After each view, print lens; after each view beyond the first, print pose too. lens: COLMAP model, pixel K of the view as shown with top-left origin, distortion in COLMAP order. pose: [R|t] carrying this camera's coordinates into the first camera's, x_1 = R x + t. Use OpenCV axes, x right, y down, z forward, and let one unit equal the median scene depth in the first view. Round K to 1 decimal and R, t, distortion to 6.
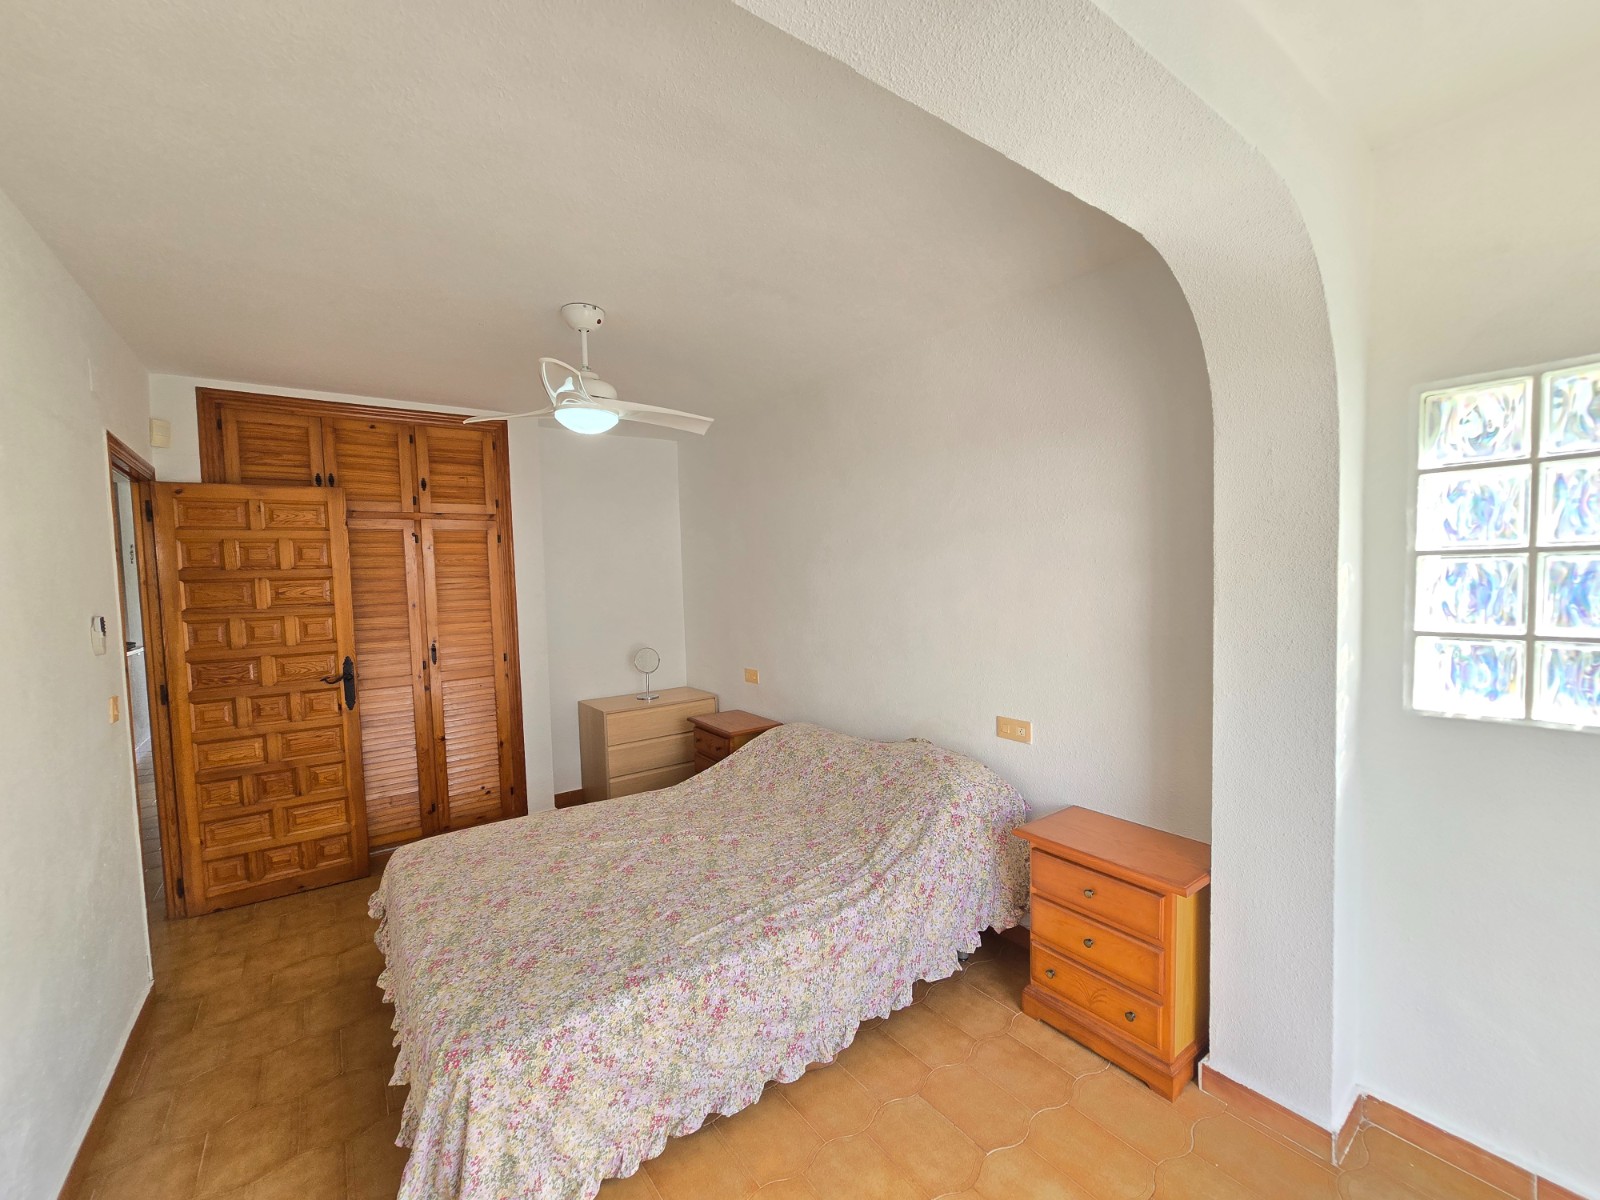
lens RADIAL K [[657.8, 0, 799.6], [0, 657.8, 605.7], [0, 0, 1]] dist [-0.000955, -0.000662]
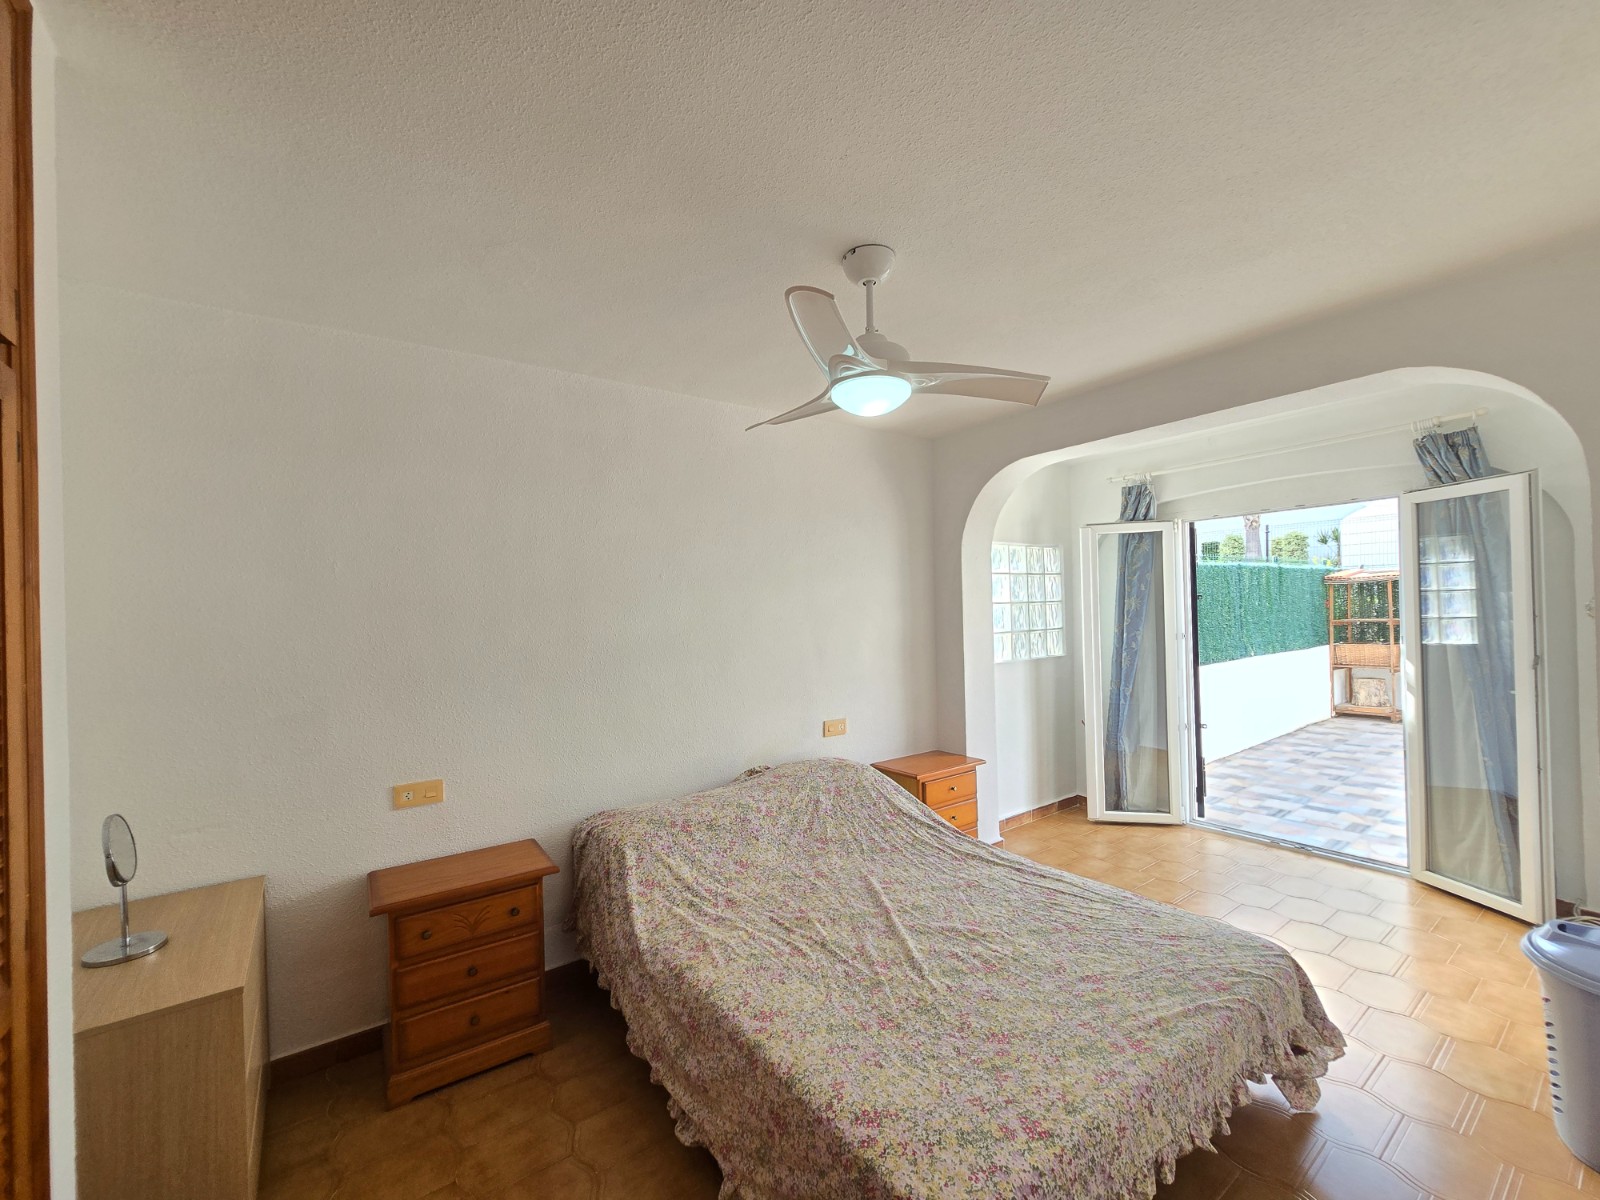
lens RADIAL K [[657.8, 0, 799.6], [0, 657.8, 605.7], [0, 0, 1]] dist [-0.000955, -0.000662]
pose [[0.000527, 0.035589, 0.999366, -1.090310], [0.072695, 0.996721, -0.035533, -0.019336], [-0.997354, 0.072667, -0.002062, 1.115172]]
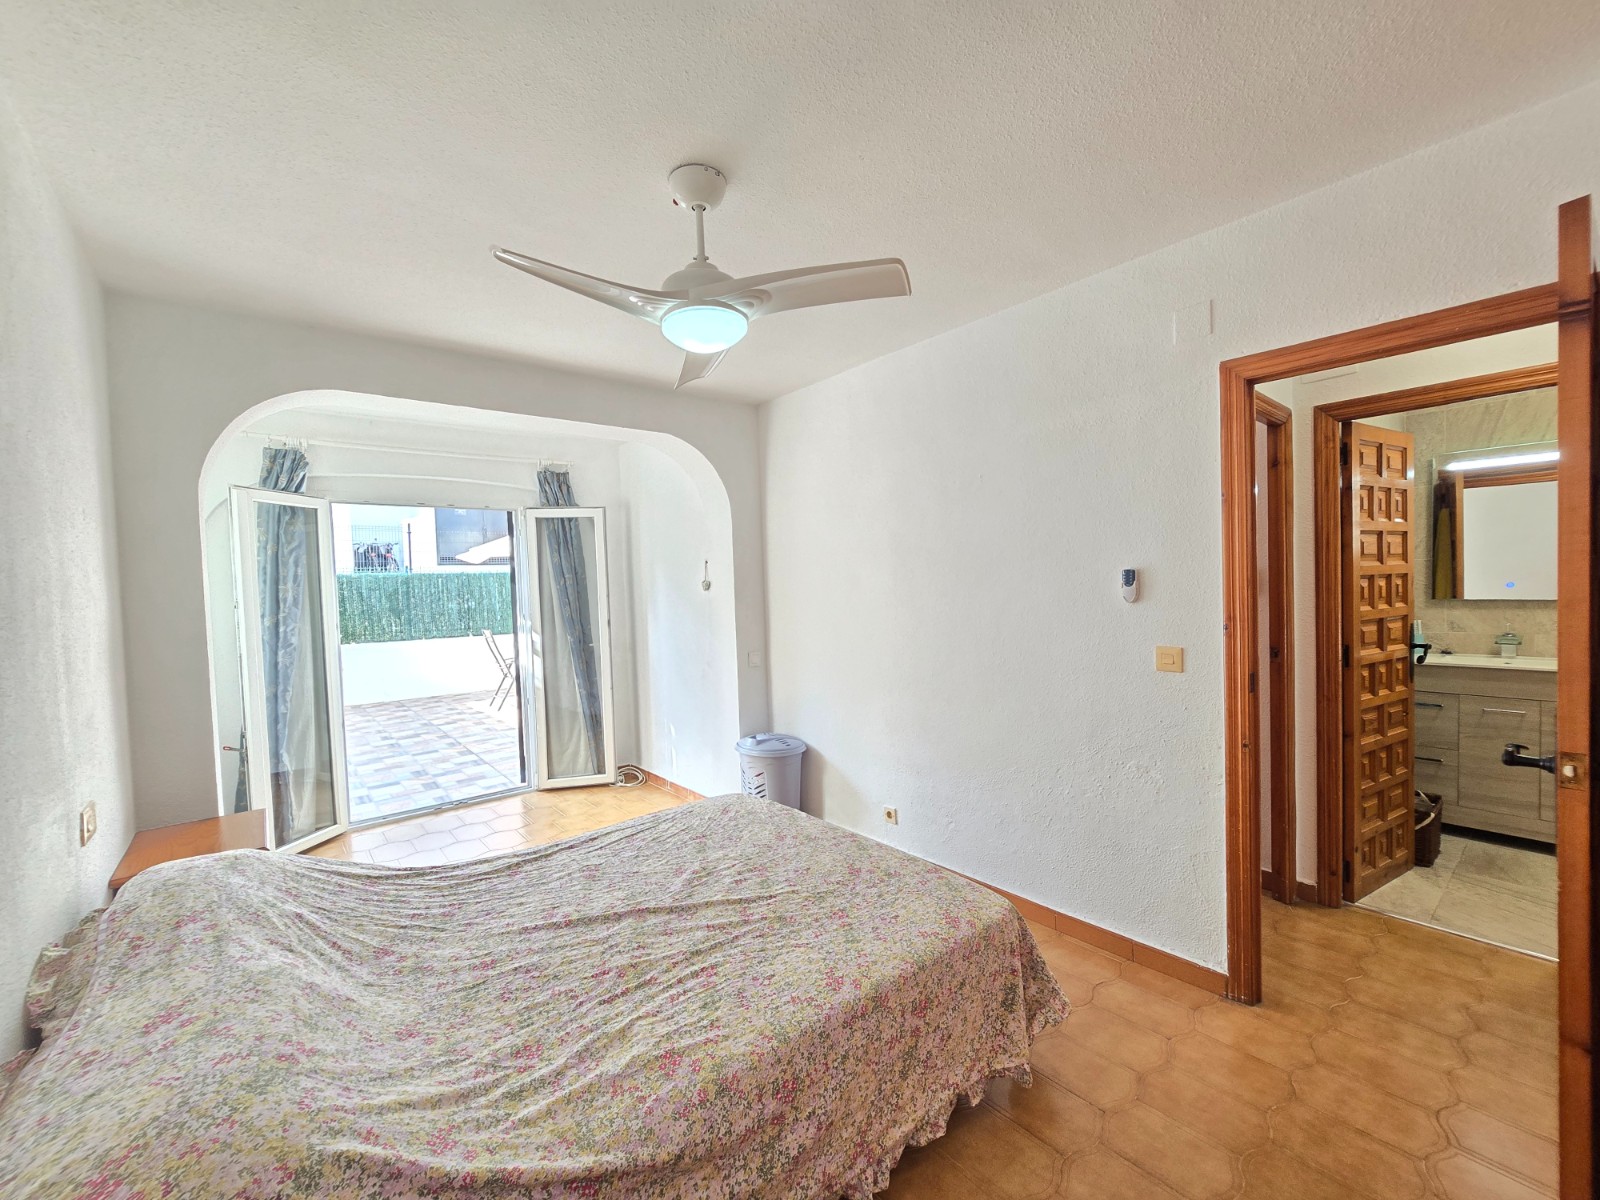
lens RADIAL K [[657.8, 0, 799.6], [0, 657.8, 605.7], [0, 0, 1]] dist [-0.000955, -0.000662]
pose [[-0.995959, 0.064994, -0.061973, -0.365564], [0.060146, 0.995206, 0.077117, -0.033581], [0.066688, 0.073078, -0.995094, 1.763467]]
